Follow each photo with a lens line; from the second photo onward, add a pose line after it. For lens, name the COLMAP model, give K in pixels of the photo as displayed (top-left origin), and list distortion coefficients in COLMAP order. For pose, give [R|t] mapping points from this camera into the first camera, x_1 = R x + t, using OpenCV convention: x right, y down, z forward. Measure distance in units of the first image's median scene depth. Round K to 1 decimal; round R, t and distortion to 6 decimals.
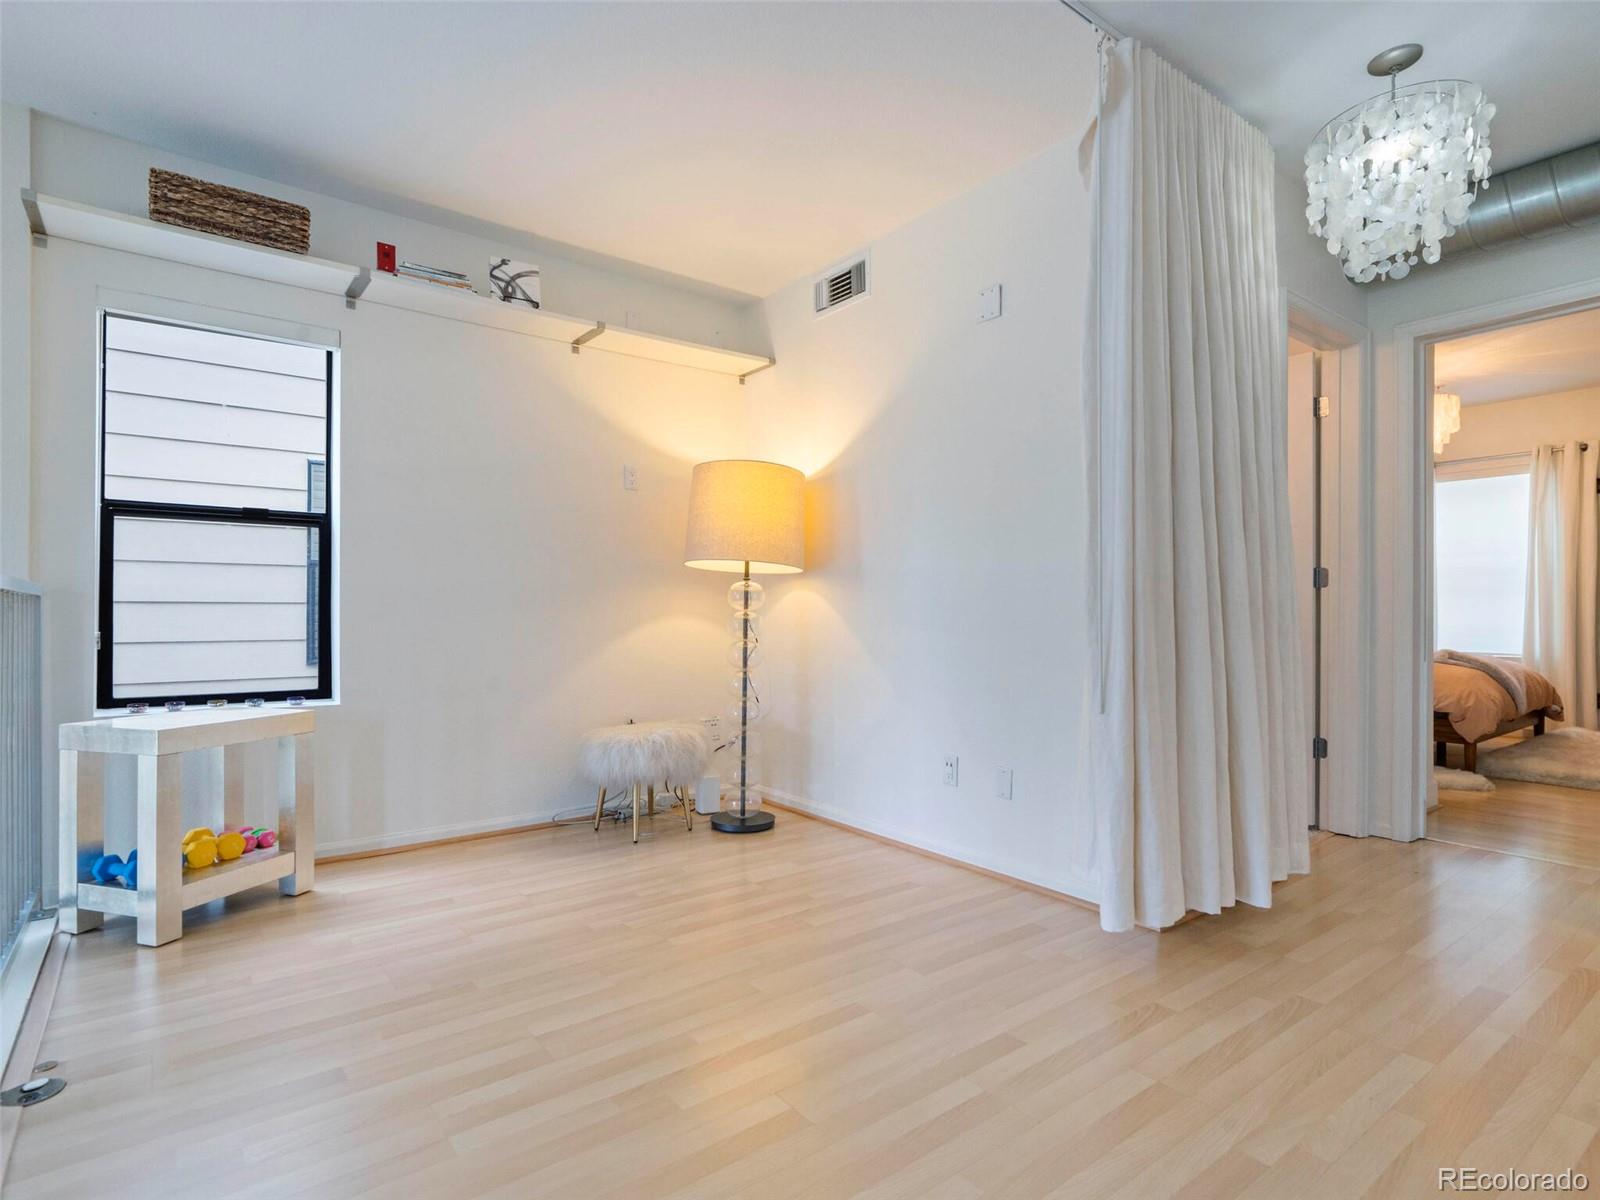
lens RADIAL K [[794.5, 0, 794.2], [0, 794.5, 588.3], [0, 0, 1]] dist [0.007839, 0.001206]
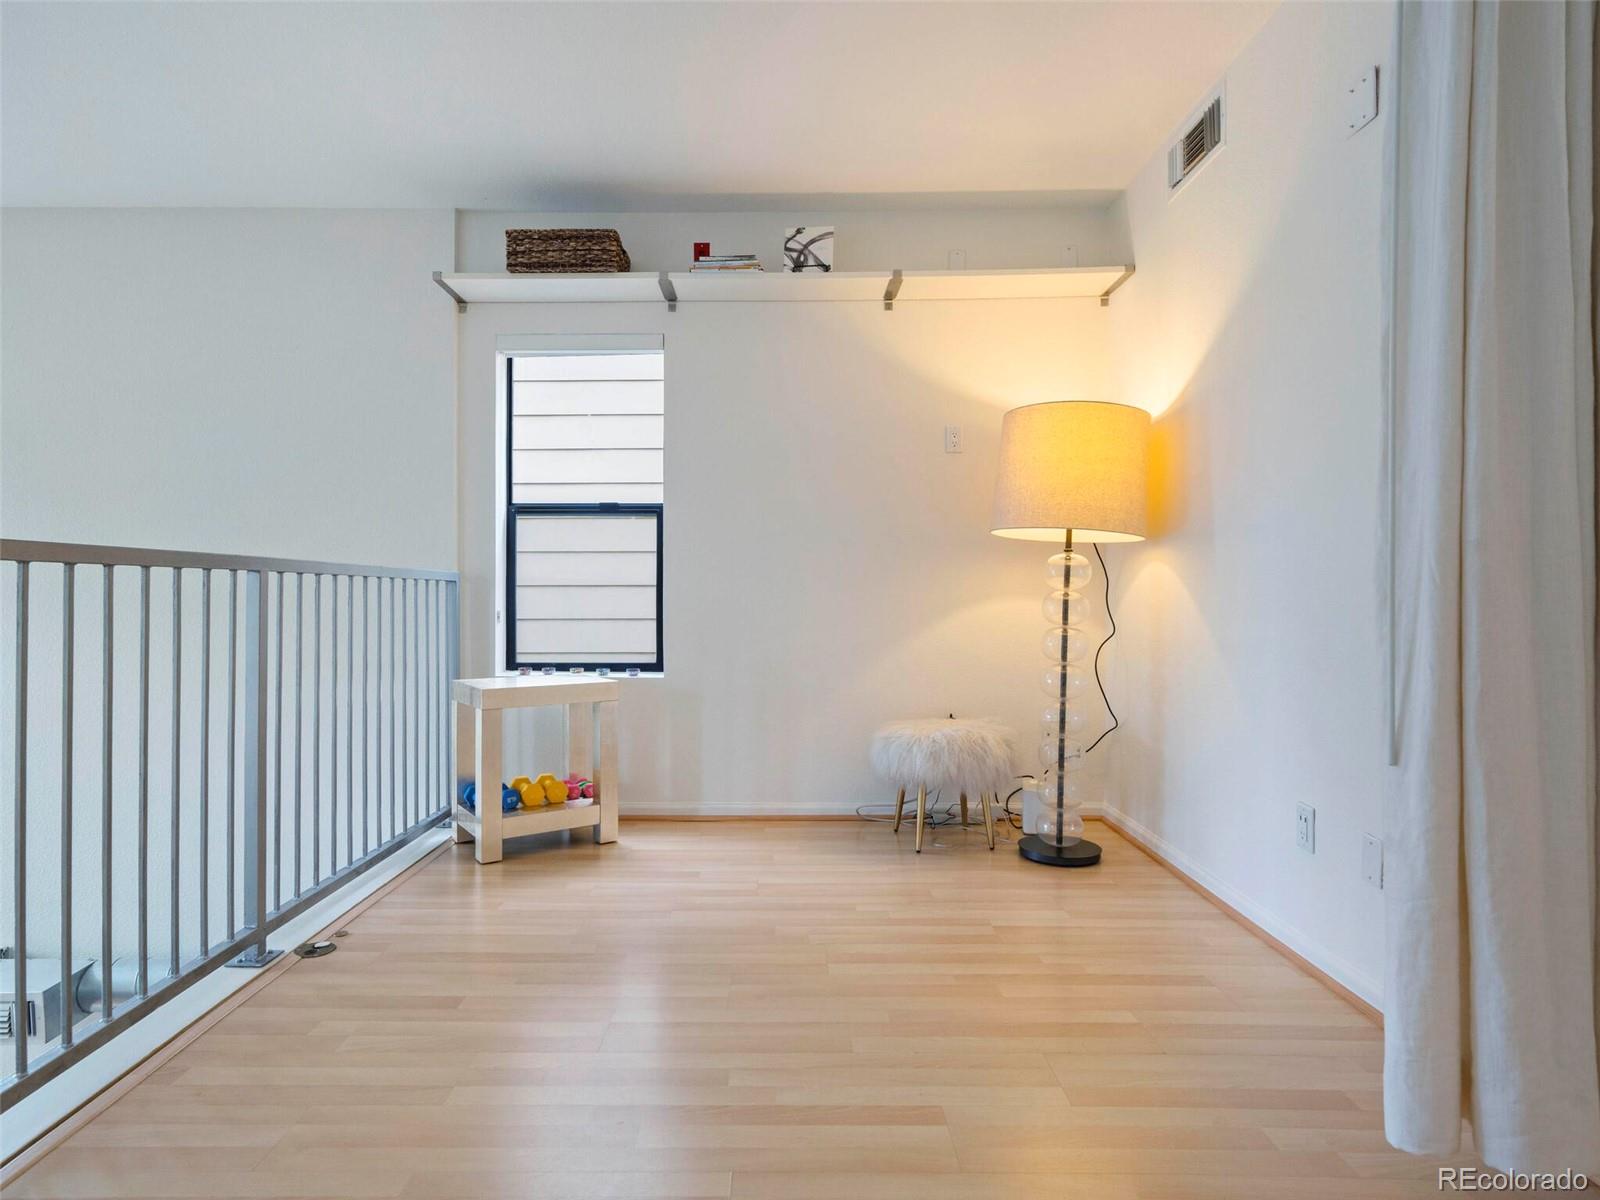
lens RADIAL K [[859.8, 0, 792.9], [0, 859.8, 582.6], [0, 0, 1]] dist [0.010723, 0.000256]
pose [[0.802729, -0.010183, -0.596257, 0.265136], [0.020612, 0.999731, 0.010677, 0.006473], [0.595987, -0.020861, 0.802723, 0.154822]]
